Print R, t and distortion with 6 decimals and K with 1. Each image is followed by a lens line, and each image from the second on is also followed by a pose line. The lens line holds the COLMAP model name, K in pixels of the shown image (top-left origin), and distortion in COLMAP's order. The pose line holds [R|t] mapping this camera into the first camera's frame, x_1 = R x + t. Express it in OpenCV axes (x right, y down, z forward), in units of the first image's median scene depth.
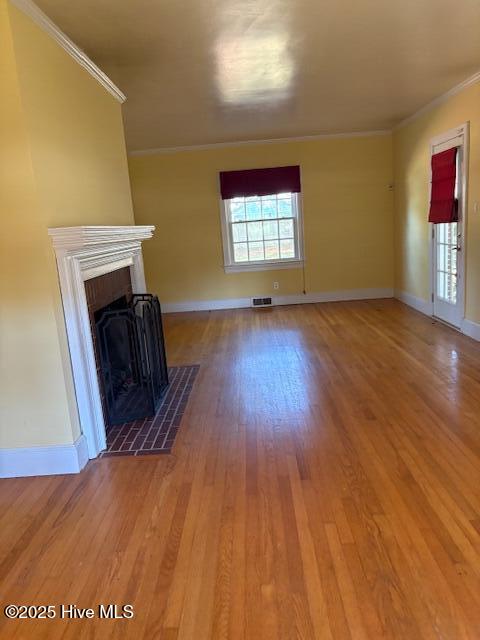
lens RADIAL K [[490.6, 0, 240.0], [0, 490.6, 320.0], [0, 0, 1]] dist [0.017574, -0.006588]
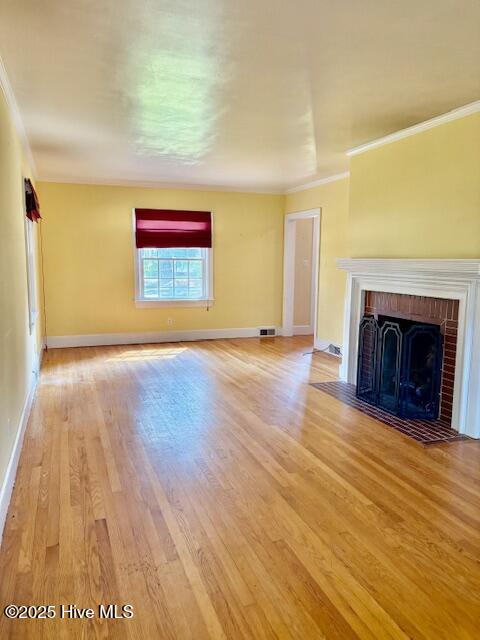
lens RADIAL K [[490.6, 0, 240.0], [0, 490.6, 320.0], [0, 0, 1]] dist [0.017574, -0.006588]
pose [[-0.935588, 0.114429, -0.334037, 0.586794], [0.002199, 0.947901, 0.318558, -0.468956], [0.353086, 0.297304, -0.887097, 2.149543]]
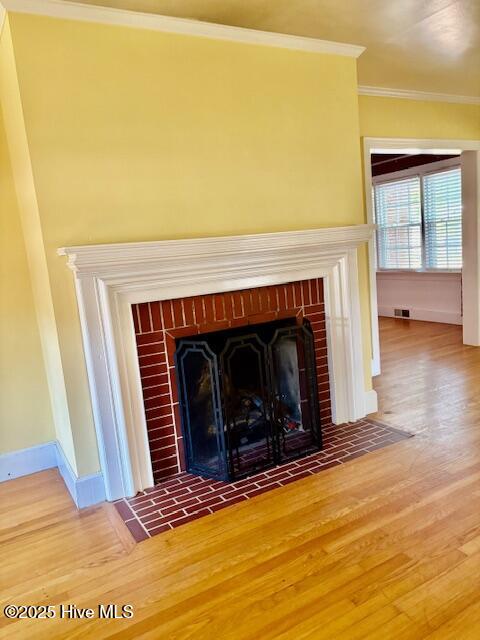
lens RADIAL K [[490.6, 0, 240.0], [0, 490.6, 320.0], [0, 0, 1]] dist [0.017574, -0.006588]
pose [[0.502963, 0.166050, -0.848207, 0.472154], [-0.112119, 0.985614, 0.126467, -0.165854], [0.857005, 0.031492, 0.514345, 0.648160]]
